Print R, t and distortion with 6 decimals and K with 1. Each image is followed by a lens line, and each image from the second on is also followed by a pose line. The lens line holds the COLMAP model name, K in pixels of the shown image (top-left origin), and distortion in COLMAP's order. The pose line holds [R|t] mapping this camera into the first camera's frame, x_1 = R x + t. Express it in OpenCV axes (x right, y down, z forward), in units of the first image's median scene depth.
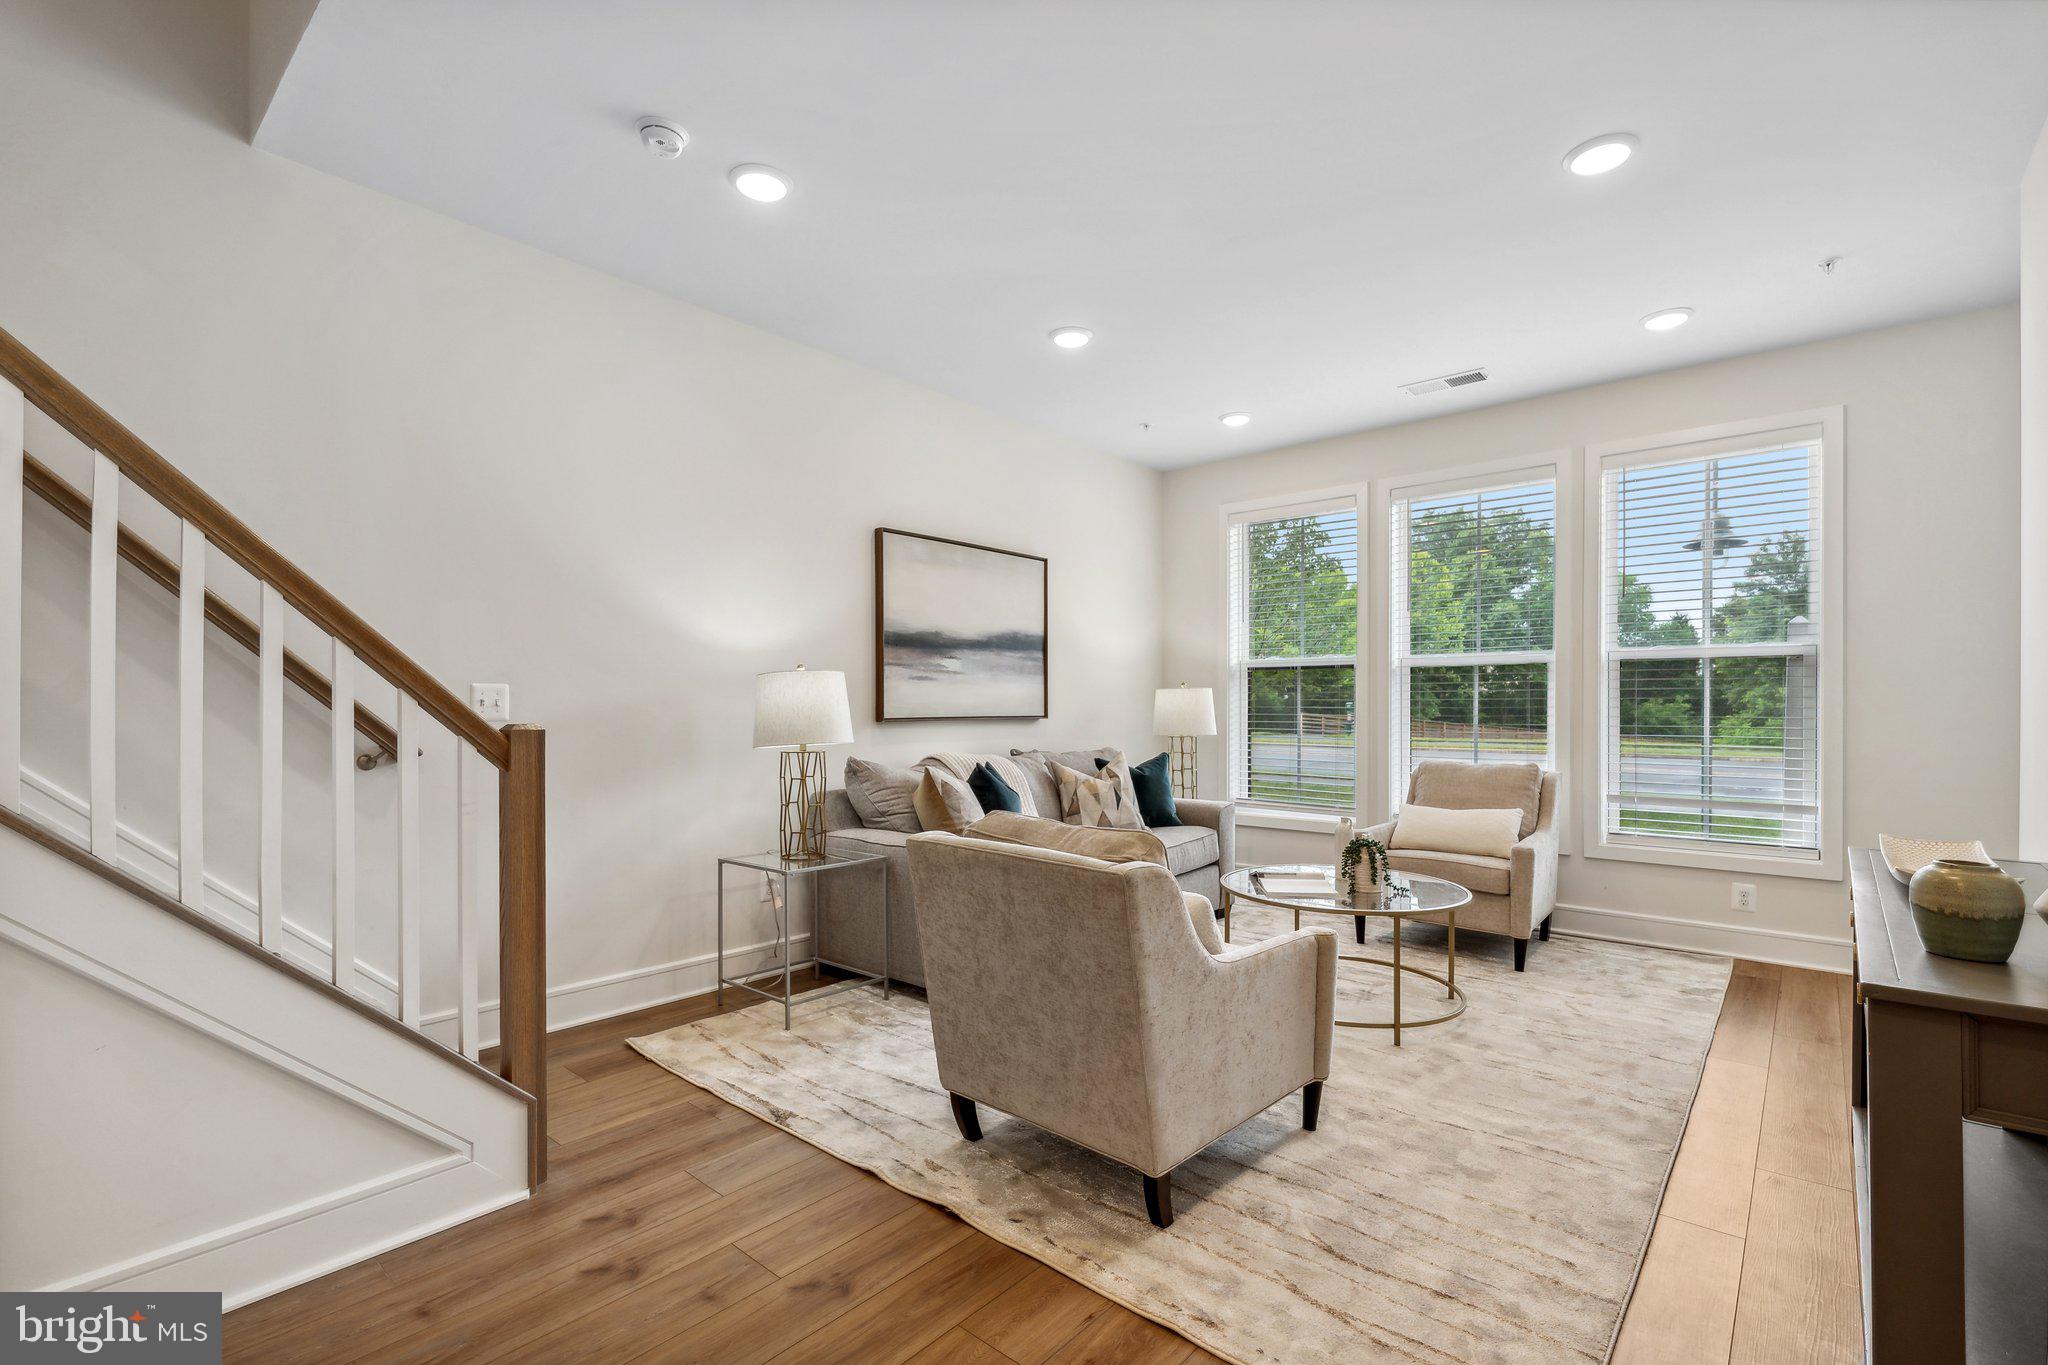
lens RADIAL K [[908.3, 0, 1030.0], [0, 908.3, 677.5], [0, 0, 1]] dist [-0.002284, -0.000117]
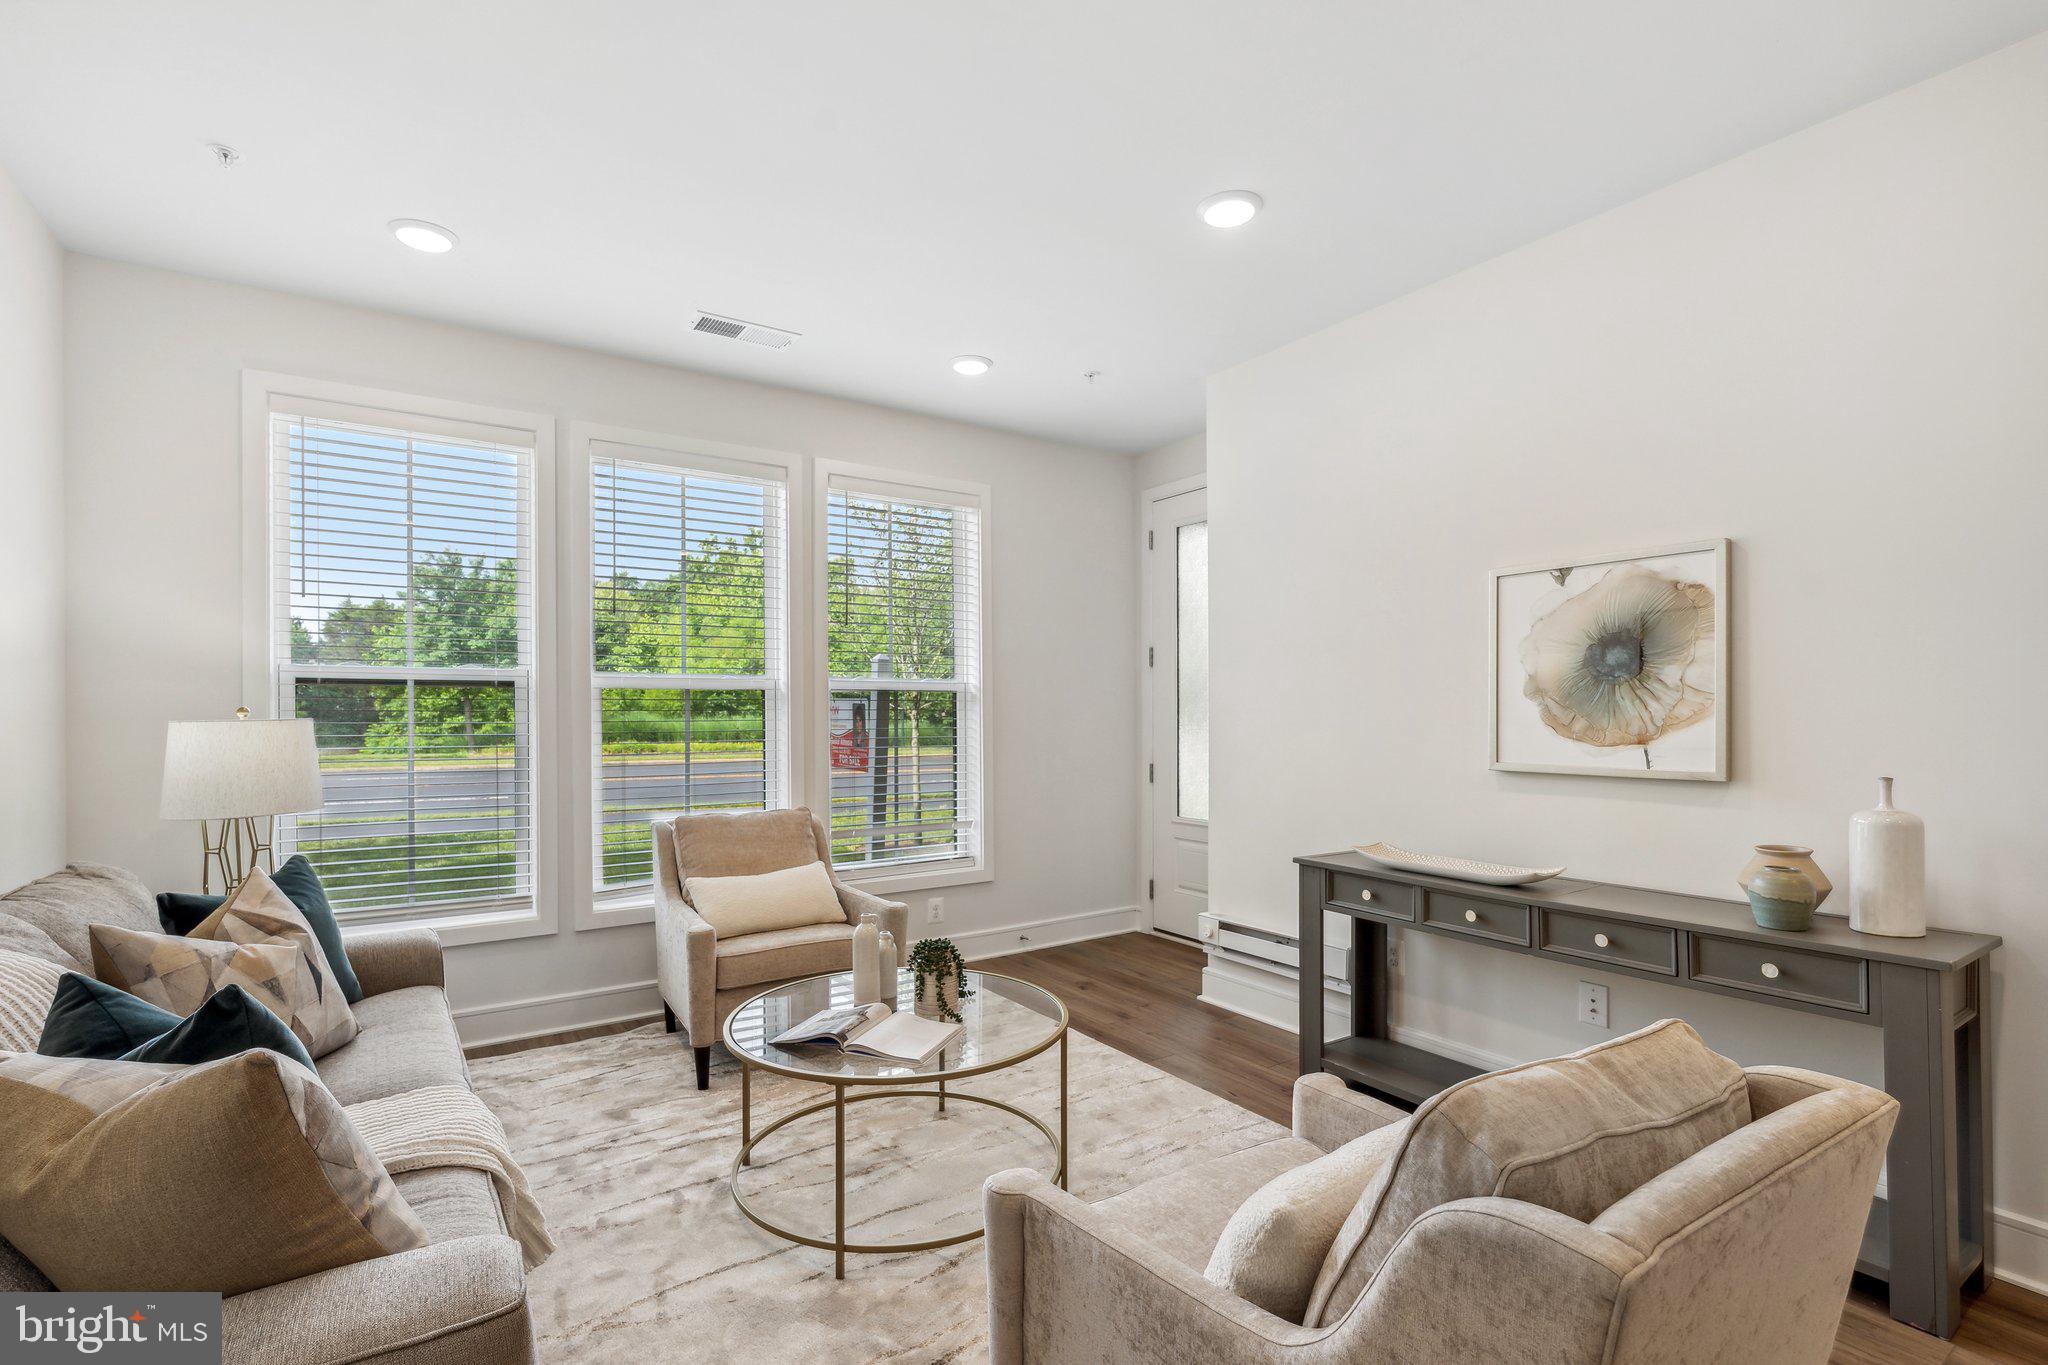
lens RADIAL K [[908.3, 0, 1030.0], [0, 908.3, 677.5], [0, 0, 1]] dist [-0.002284, -0.000117]
pose [[0.234488, 0.046042, 0.971028, -0.227261], [-0.018280, 0.998910, -0.042950, 0.007502], [-0.971947, -0.007679, 0.235074, 0.567150]]
